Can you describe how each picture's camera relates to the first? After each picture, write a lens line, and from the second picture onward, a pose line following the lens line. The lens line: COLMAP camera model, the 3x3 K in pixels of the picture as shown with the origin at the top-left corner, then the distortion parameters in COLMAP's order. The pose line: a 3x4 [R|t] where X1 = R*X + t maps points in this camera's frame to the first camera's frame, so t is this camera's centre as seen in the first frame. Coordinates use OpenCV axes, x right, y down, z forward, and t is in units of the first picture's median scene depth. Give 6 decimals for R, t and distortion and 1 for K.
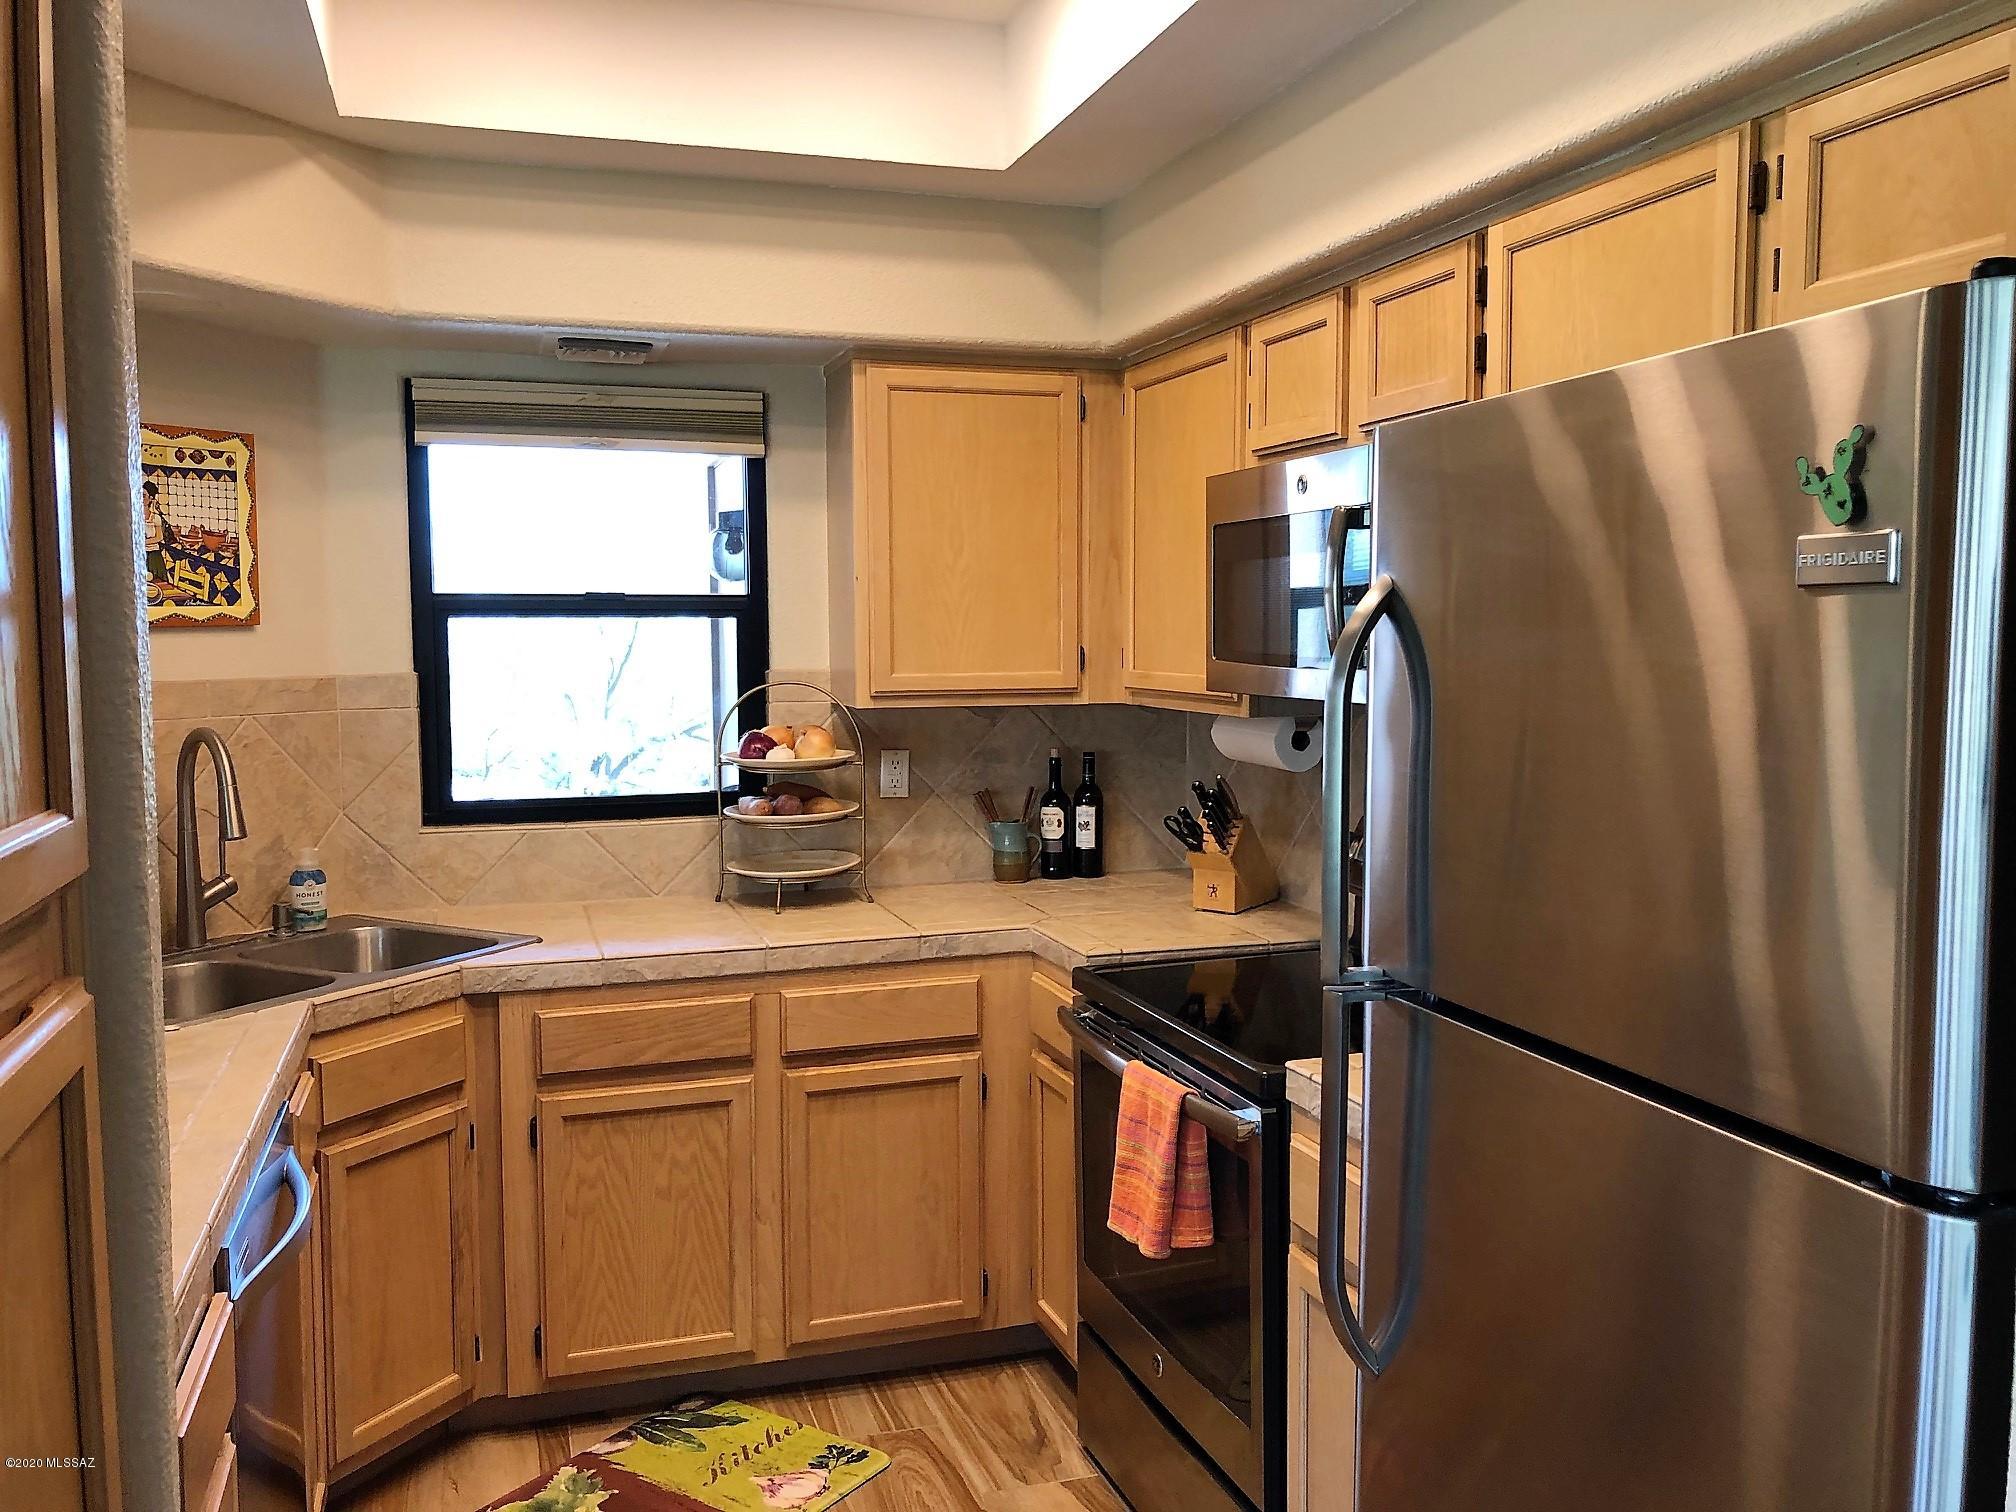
lens RADIAL K [[1632.9, 0, 1022.0], [0, 1632.9, 751.8], [0, 0, 1]] dist [0.070785, -0.140421]
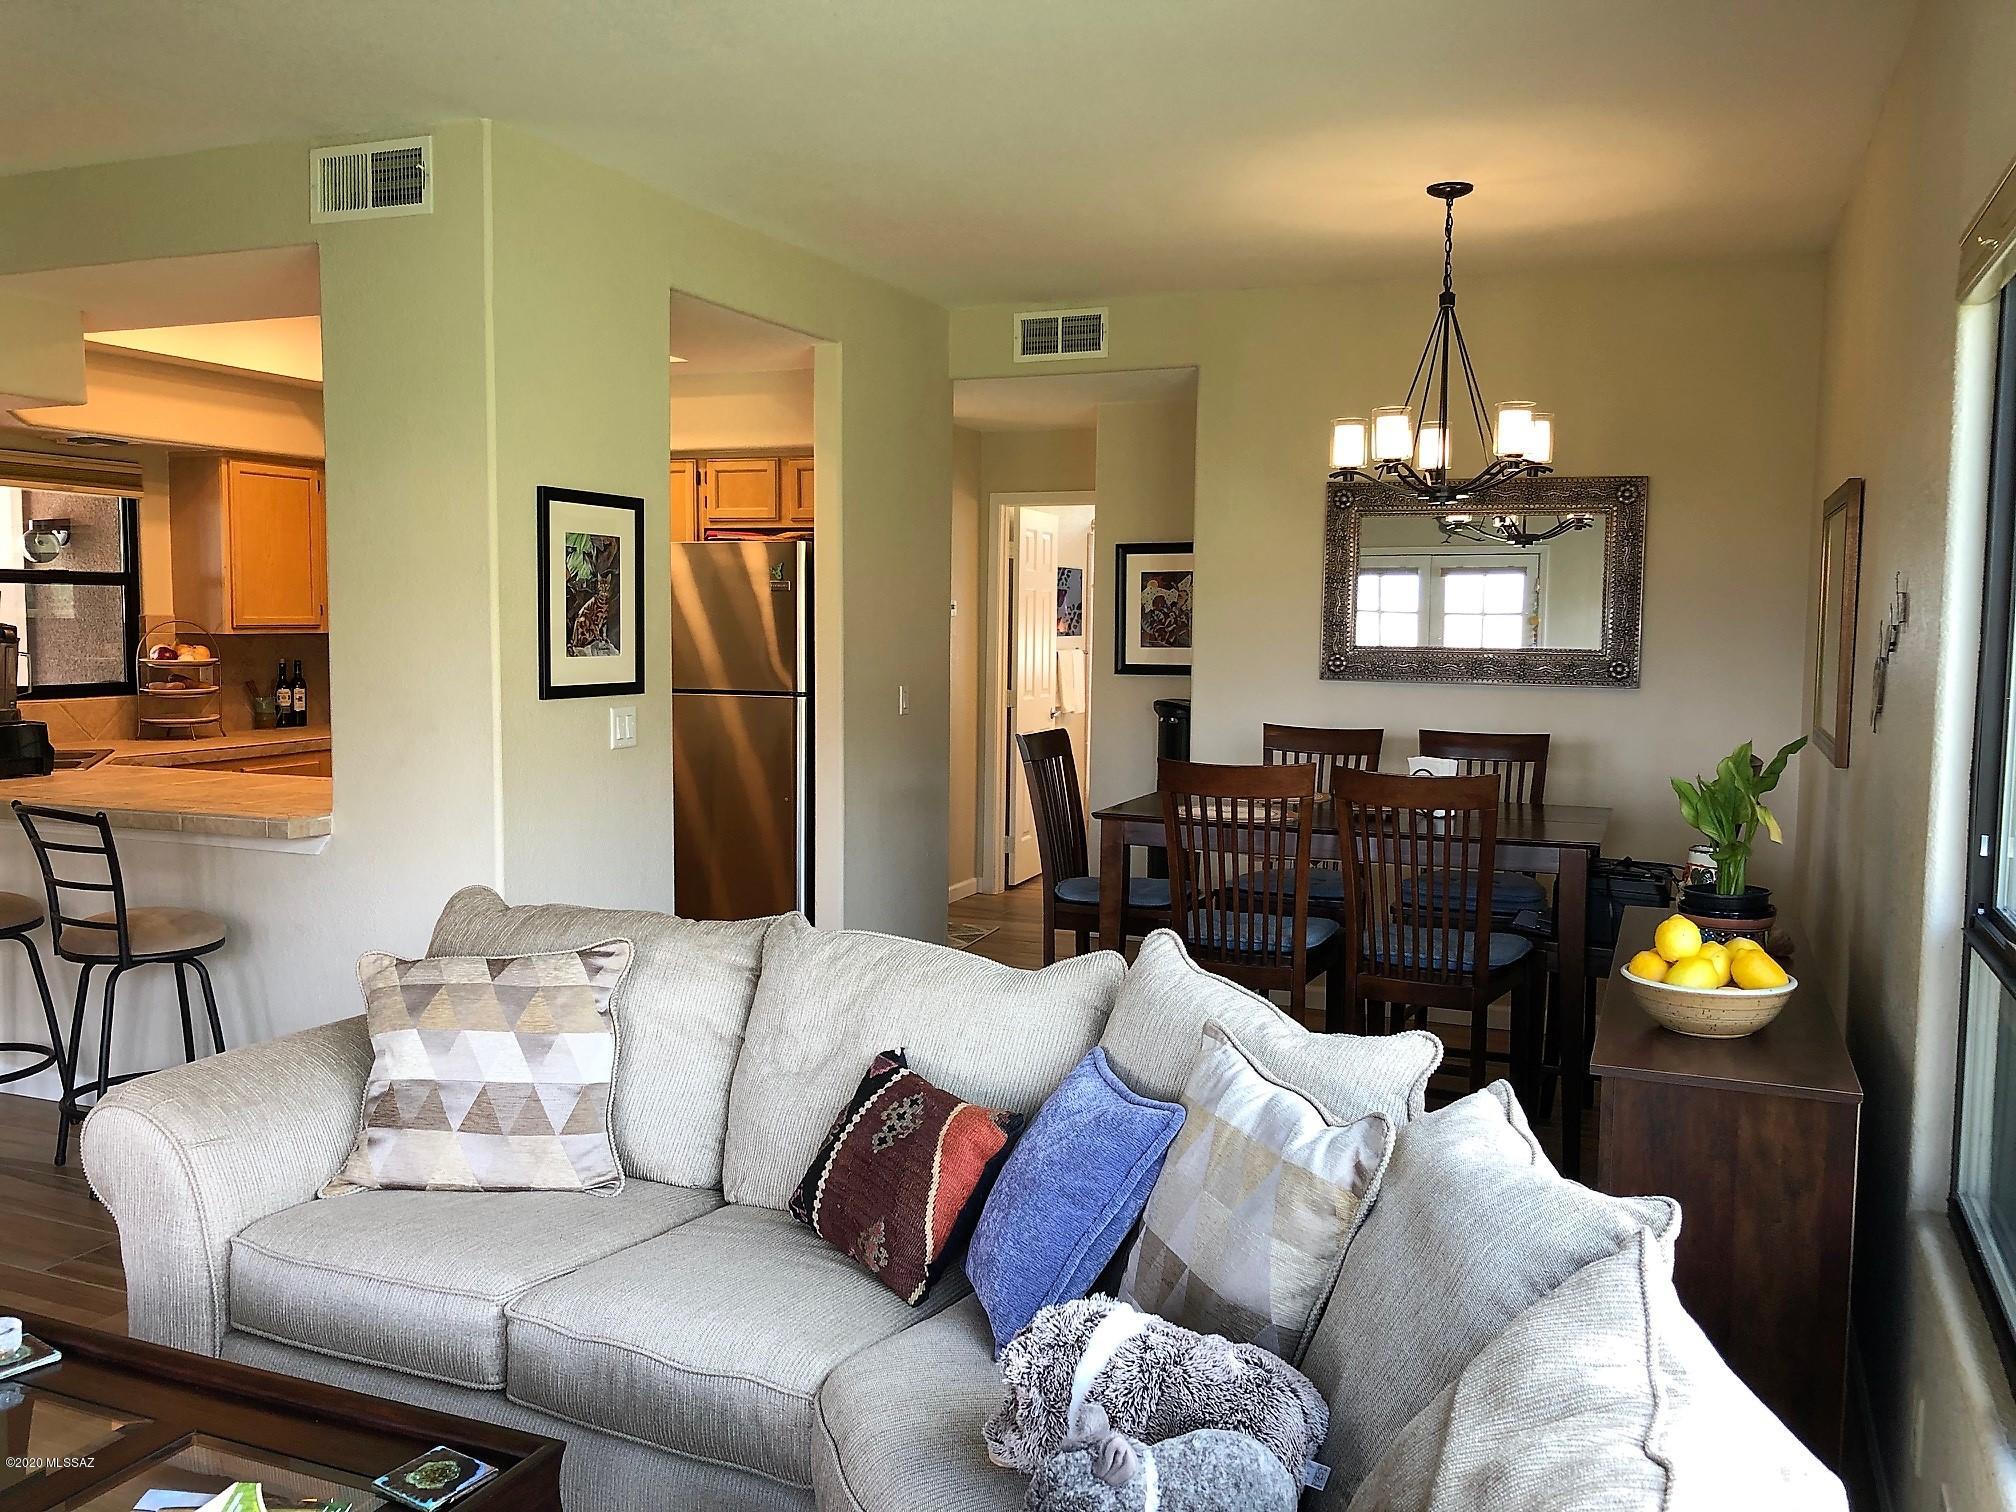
lens RADIAL K [[1638.5, 0, 1008.0], [0, 1638.5, 756.0], [0, 0, 1]] dist [0.012553, 0.004247]
pose [[0.645681, -0.056243, 0.761533, -1.007683], [0.045910, 0.998339, 0.034807, 0.093966], [-0.762226, 0.012488, 0.647190, -0.987047]]
